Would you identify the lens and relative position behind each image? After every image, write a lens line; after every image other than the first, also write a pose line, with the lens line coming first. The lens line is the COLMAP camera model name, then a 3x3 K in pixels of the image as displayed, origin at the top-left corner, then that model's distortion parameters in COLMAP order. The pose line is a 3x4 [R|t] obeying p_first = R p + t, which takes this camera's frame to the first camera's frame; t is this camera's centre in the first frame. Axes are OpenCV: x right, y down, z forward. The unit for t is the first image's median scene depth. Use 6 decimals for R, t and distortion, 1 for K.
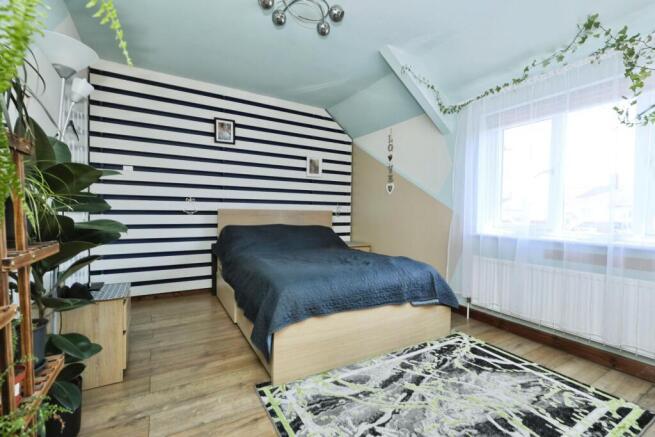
lens RADIAL K [[294.1, 0, 326.6], [0, 294.1, 213.6], [0, 0, 1]] dist [-0.002078, -0.001959]
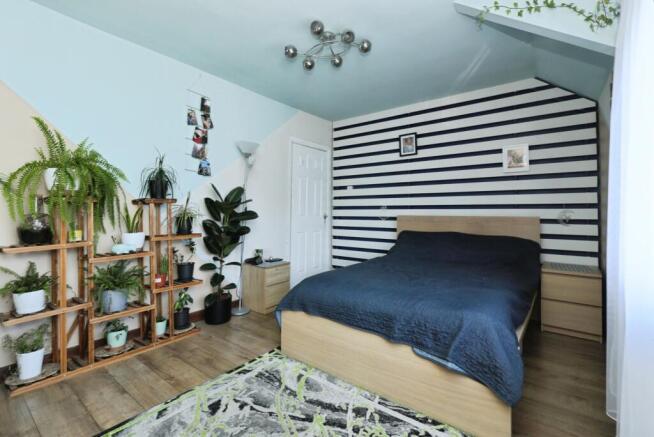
lens RADIAL K [[293.6, 0, 329.4], [0, 293.6, 192.6], [0, 0, 1]] dist [-0.002078, -0.001959]
pose [[0.383155, -0.070606, -0.920982, 1.214447], [0.001585, 0.997123, -0.075784, -0.038075], [0.923683, 0.027577, 0.382165, 0.688603]]
